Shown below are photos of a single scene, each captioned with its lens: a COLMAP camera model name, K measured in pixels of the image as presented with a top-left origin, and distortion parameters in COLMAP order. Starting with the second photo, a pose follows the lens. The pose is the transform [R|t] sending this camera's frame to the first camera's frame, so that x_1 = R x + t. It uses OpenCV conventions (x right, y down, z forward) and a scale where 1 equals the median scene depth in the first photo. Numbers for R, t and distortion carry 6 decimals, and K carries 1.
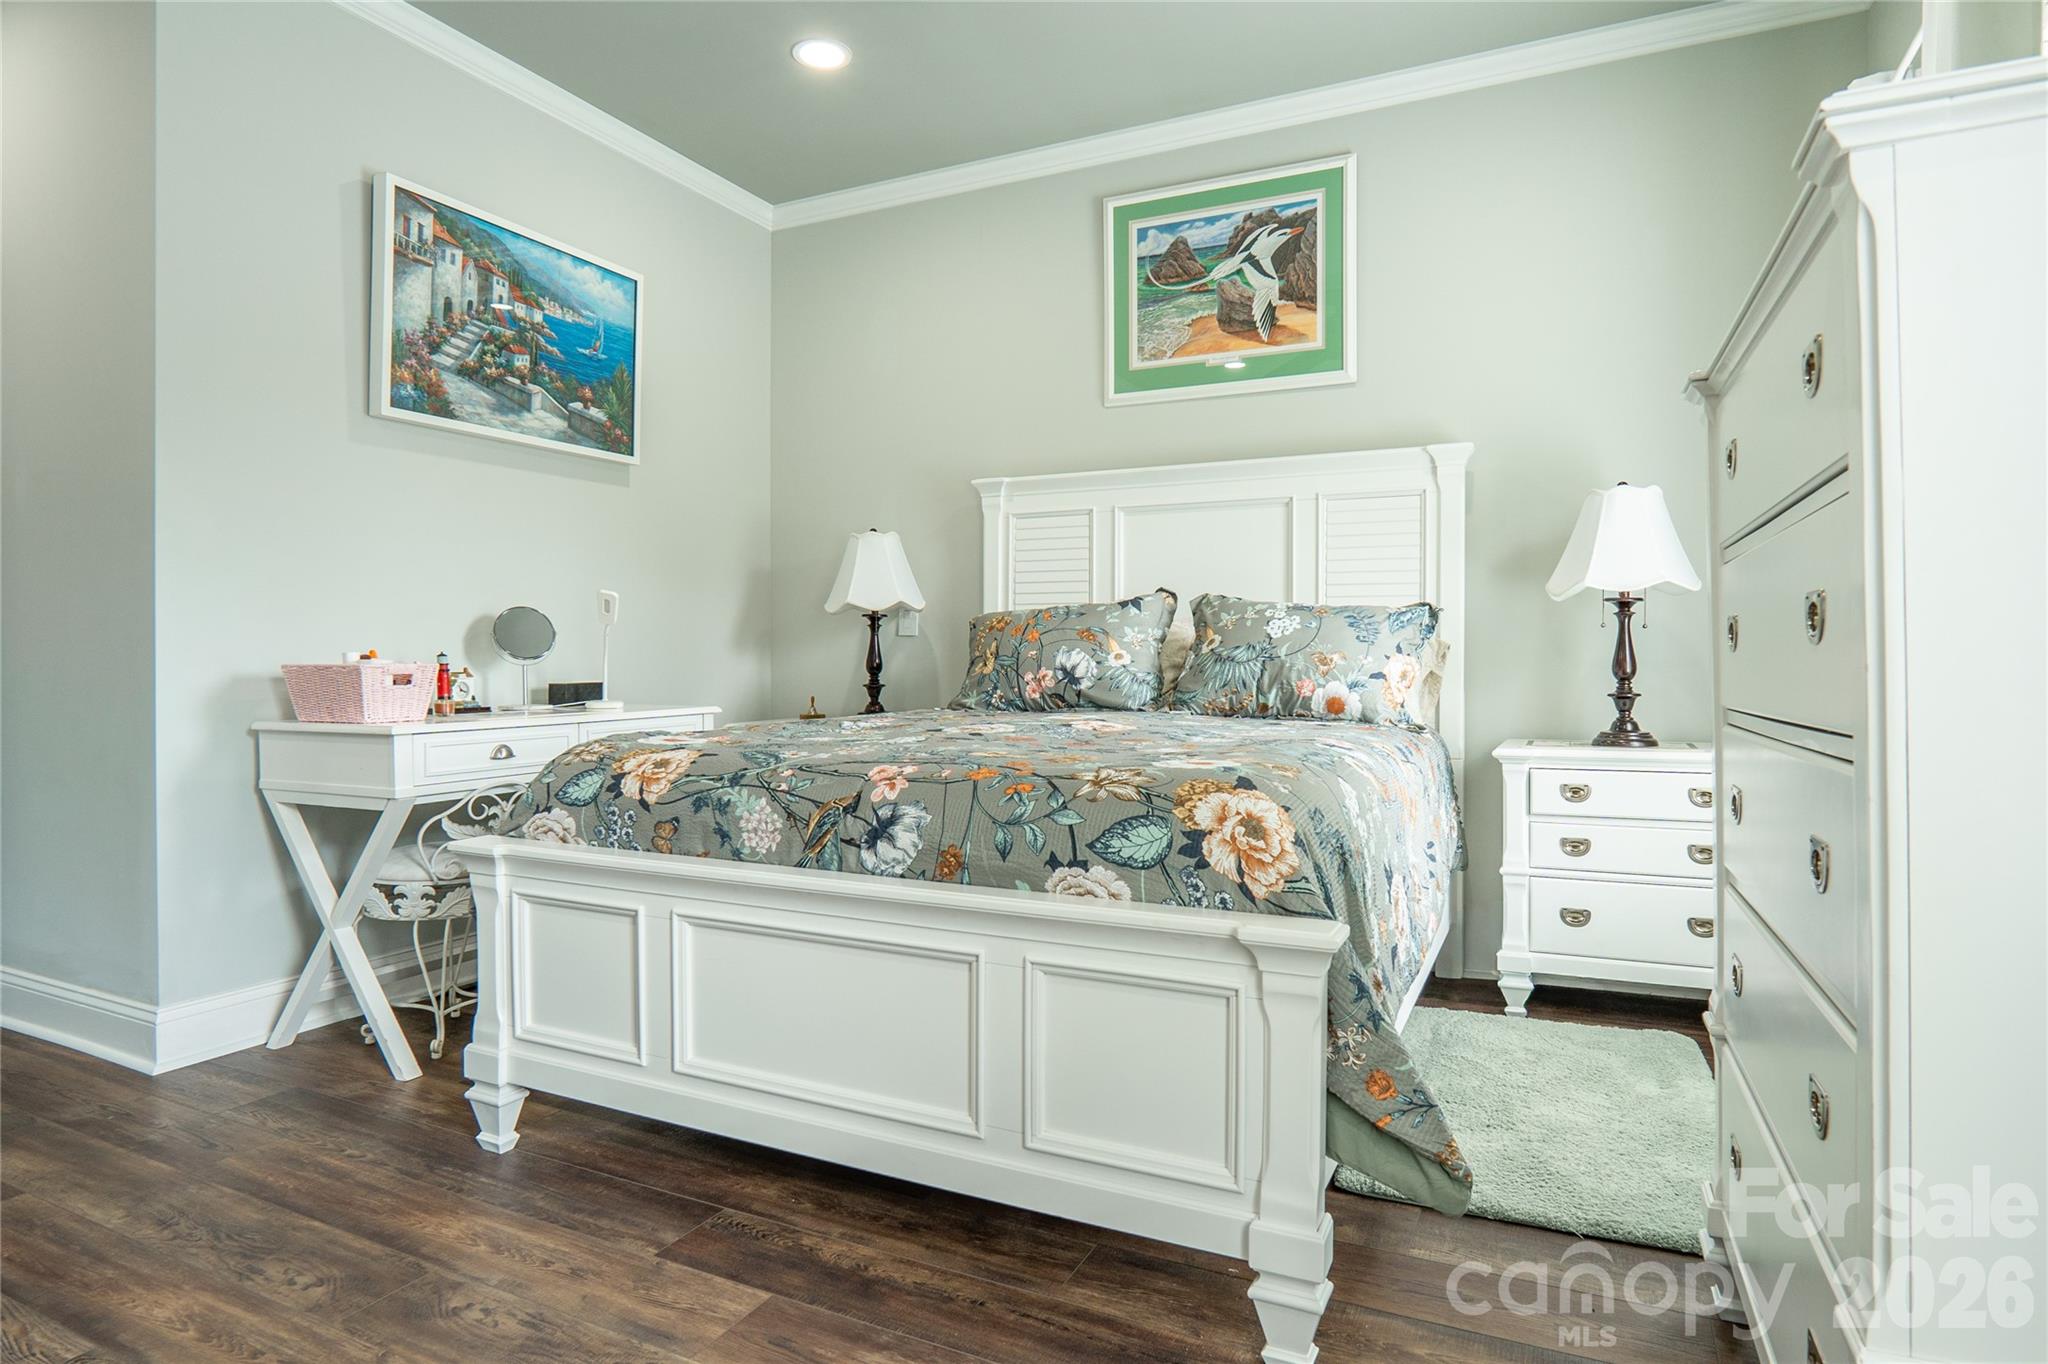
lens RADIAL K [[1144.3, 0, 1021.1], [0, 1144.3, 675.1], [0, 0, 1]] dist [-0.033111, 0.008235]
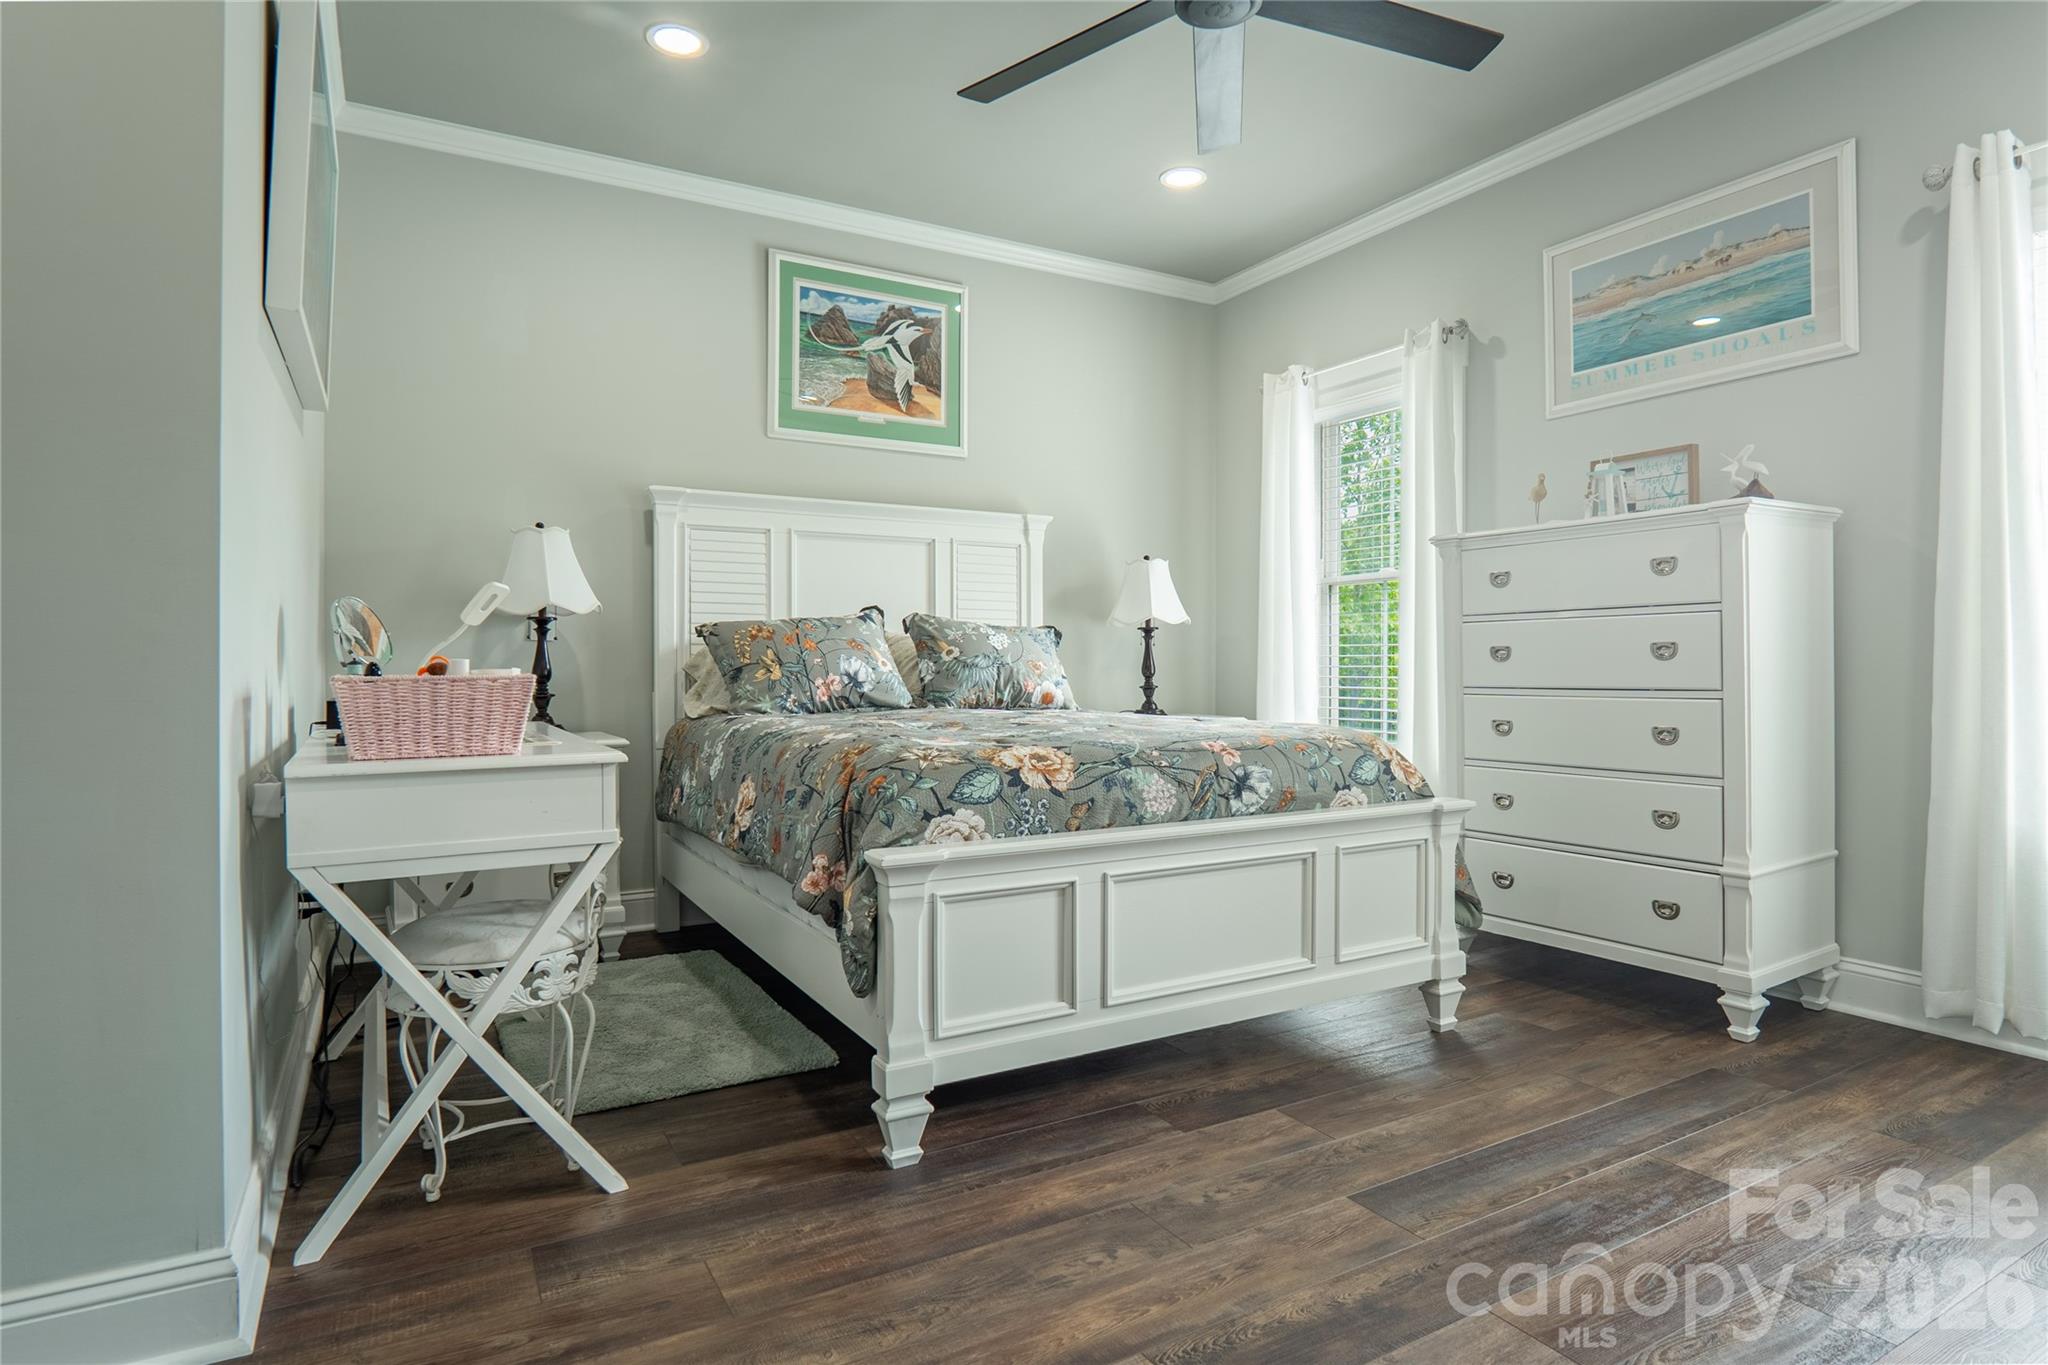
lens RADIAL K [[1088.5, 0, 1023.9], [0, 1088.5, 674.7], [0, 0, 1]] dist [-0.033232, 0.008549]
pose [[0.559325, -0.009756, 0.828891, -0.775354], [0.013034, 0.999911, 0.002973, -0.006071], [-0.828846, 0.009141, 0.559402, 0.249231]]
